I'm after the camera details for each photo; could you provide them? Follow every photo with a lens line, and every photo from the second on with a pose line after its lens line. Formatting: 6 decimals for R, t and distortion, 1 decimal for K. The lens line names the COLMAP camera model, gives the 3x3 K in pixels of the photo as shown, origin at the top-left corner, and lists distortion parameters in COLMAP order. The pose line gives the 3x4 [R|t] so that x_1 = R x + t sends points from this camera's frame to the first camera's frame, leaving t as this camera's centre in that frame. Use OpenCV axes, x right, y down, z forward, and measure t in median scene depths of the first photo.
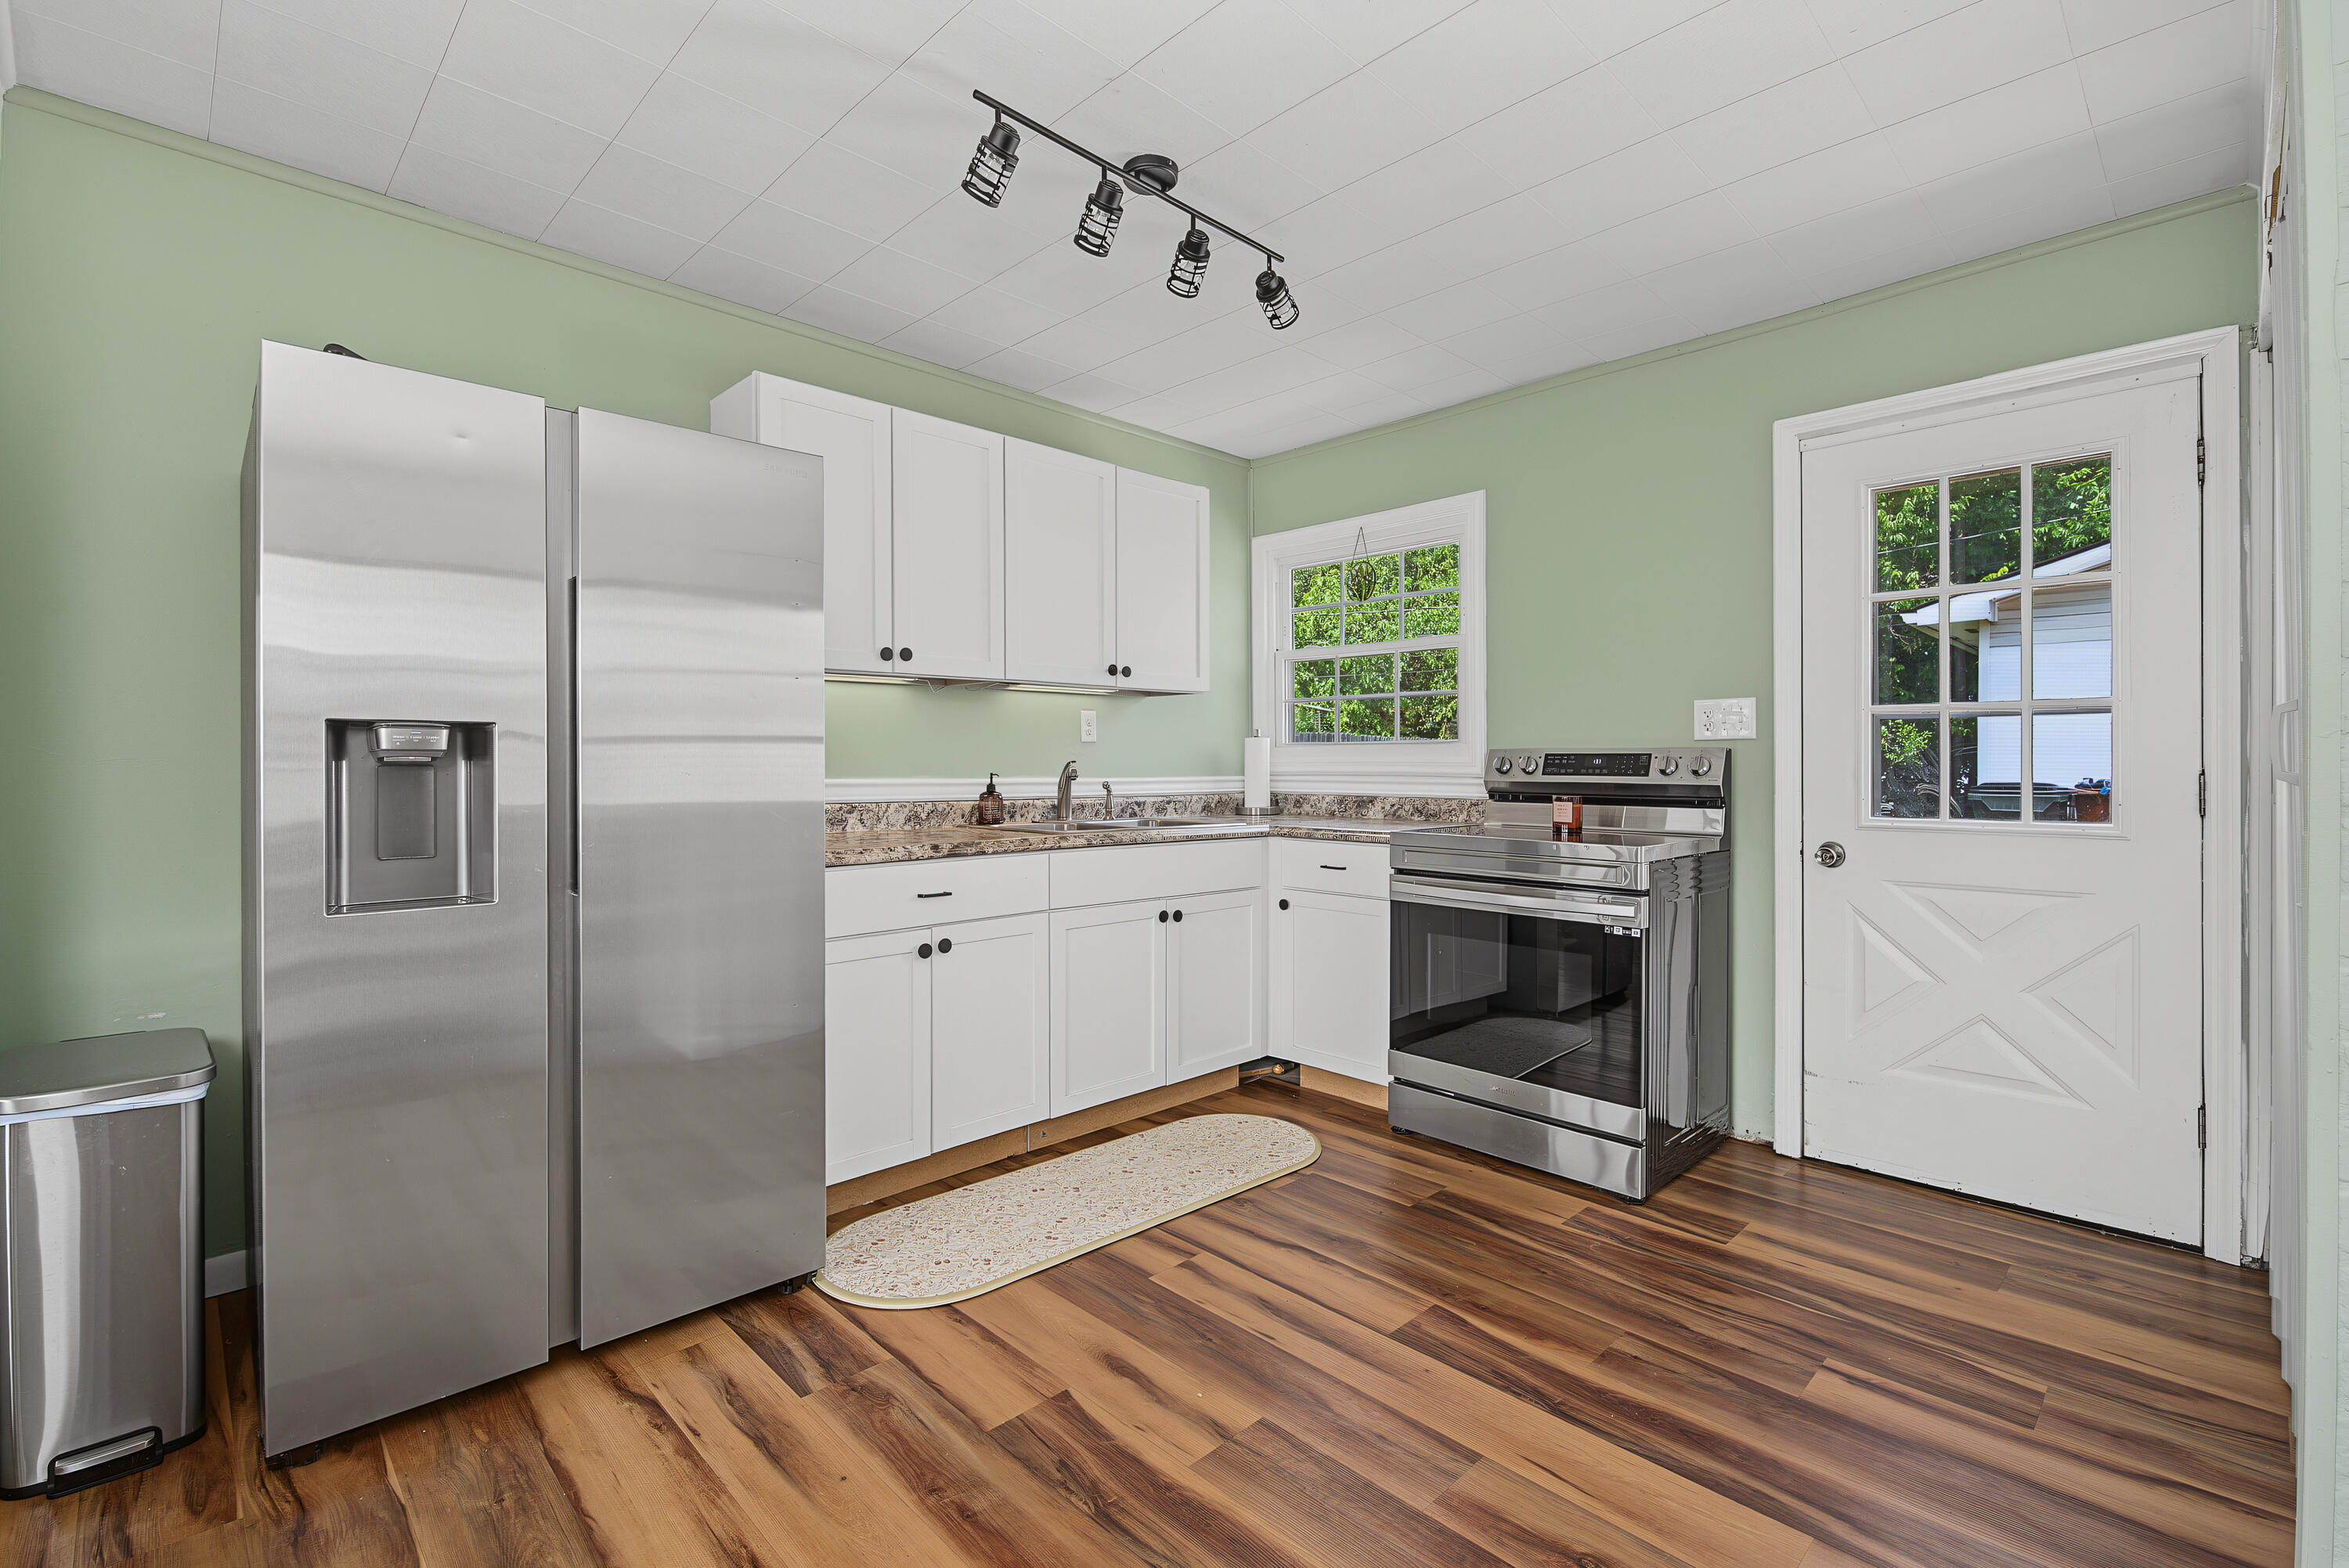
lens RADIAL K [[1040.9, 0, 1166.2], [0, 1040.9, 763.8], [0, 0, 1]] dist [-0.001071, -0.000758]
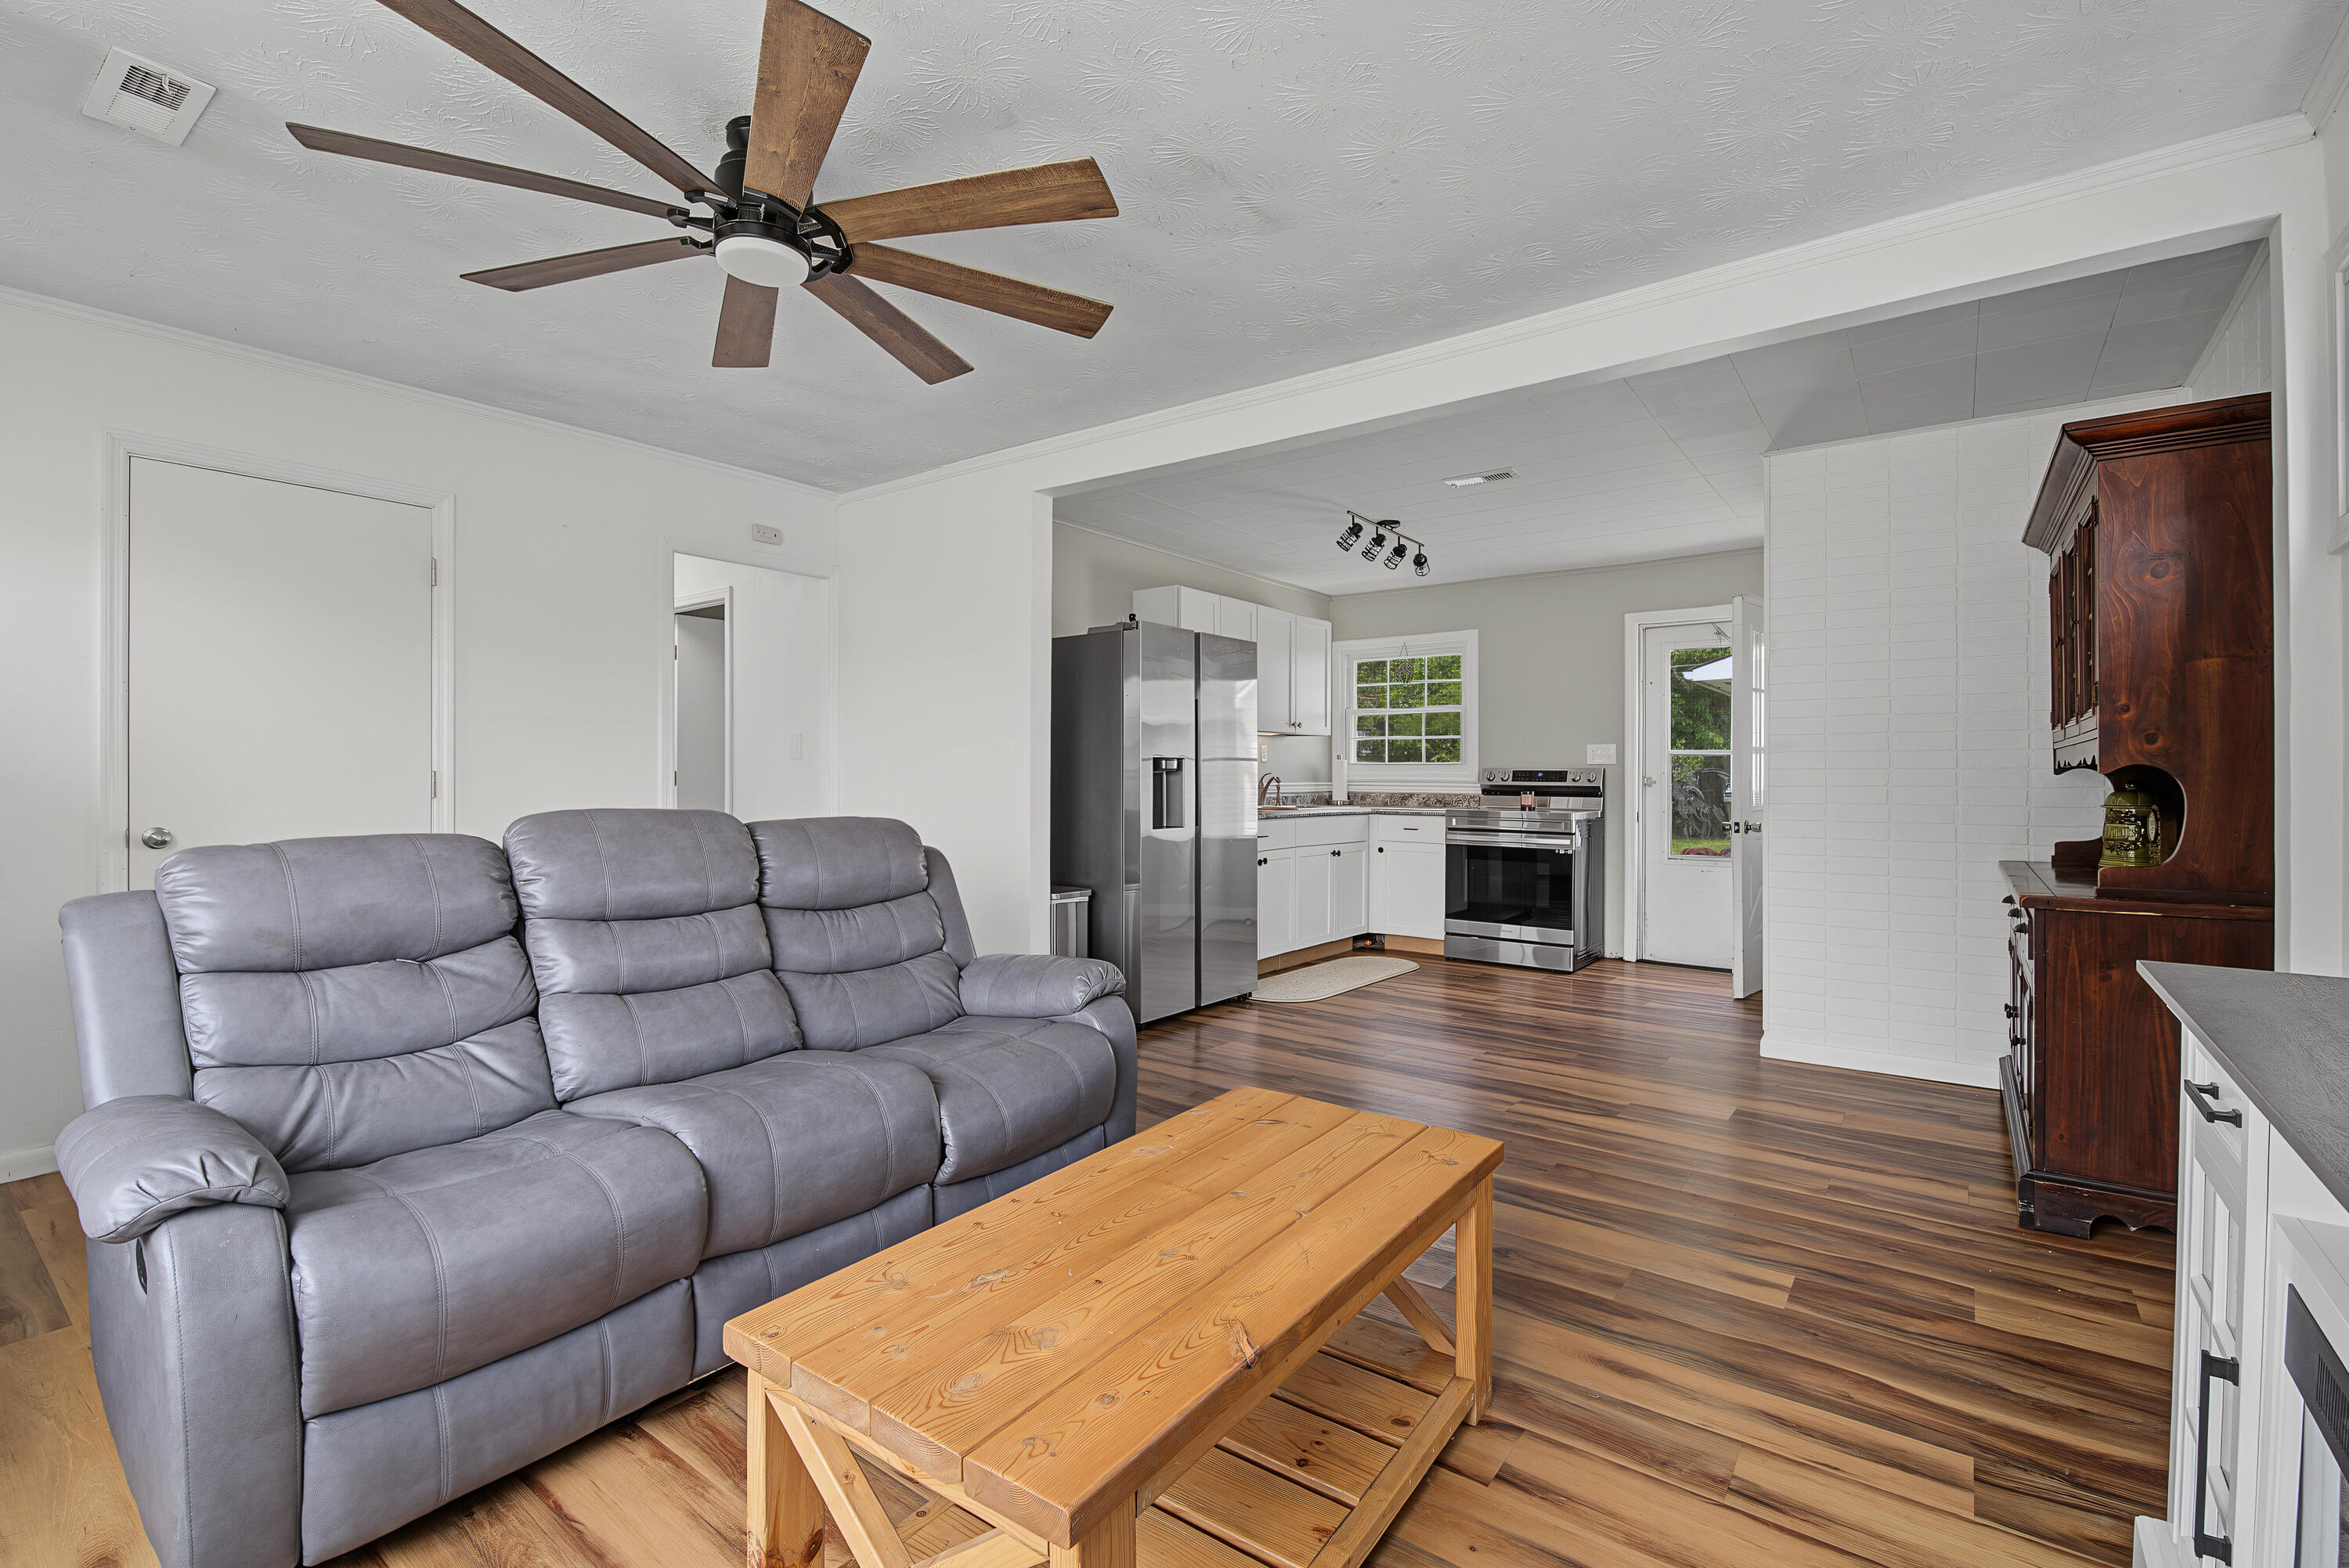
lens RADIAL K [[1057.8, 0, 1159.3], [0, 1057.8, 775.7], [0, 0, 1]] dist [-0.001348, -0.000326]
pose [[0.988432, 0.004869, 0.151584, -0.572529], [-0.005321, 0.999983, 0.002575, -0.001471], [-0.151569, -0.003352, 0.988441, -0.829165]]
